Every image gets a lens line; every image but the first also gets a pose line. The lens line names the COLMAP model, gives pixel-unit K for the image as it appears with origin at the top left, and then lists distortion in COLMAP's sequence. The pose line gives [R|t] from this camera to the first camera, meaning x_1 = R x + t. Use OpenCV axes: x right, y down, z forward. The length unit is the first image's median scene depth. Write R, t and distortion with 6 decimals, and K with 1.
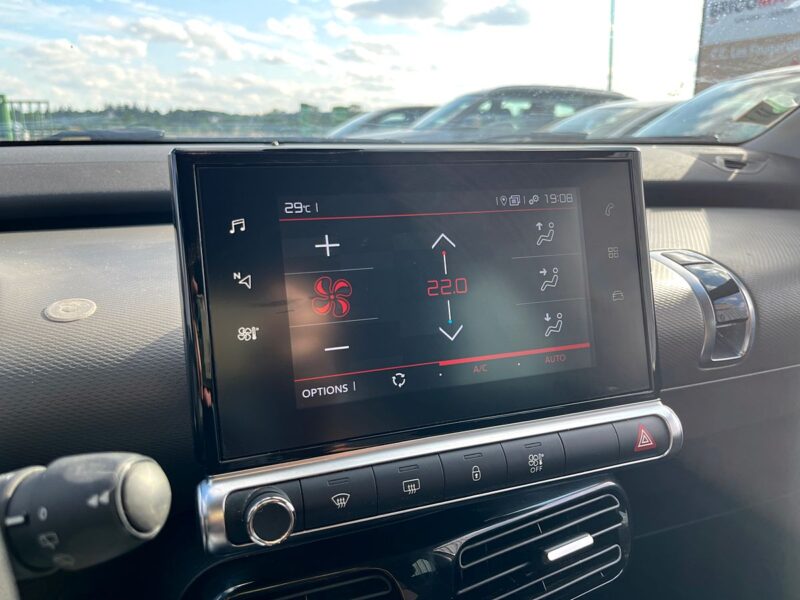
lens RADIAL K [[611.6, 0, 400.0], [0, 611.6, 300.0], [0, 0, 1]] dist [0.087060, -0.131384]
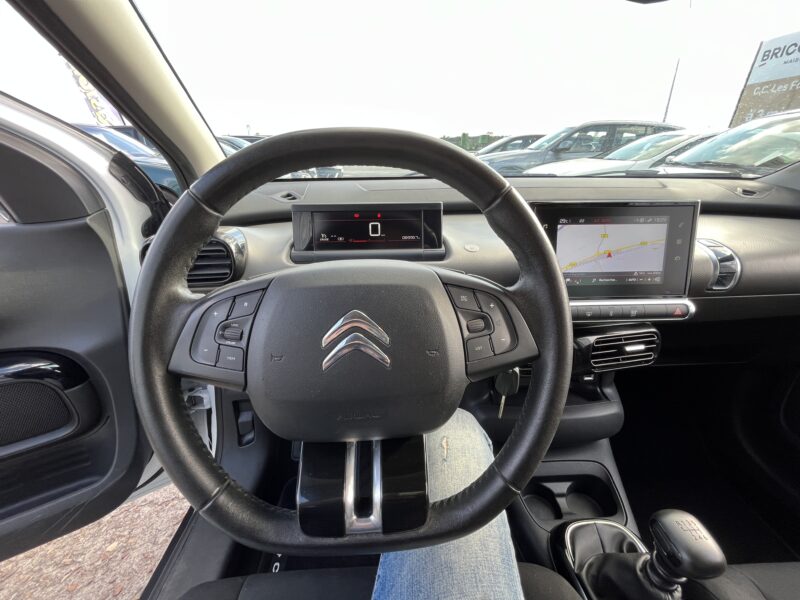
lens RADIAL K [[317.0, 0, 409.5], [0, 317.0, 298.5], [0, 0, 1]] dist [0.000870, 0.004821]
pose [[0.955925, 0.119454, -0.268212, -0.364758], [-0.072256, 0.981113, 0.179434, 0.000930], [0.284580, -0.152146, 0.946502, -0.651719]]
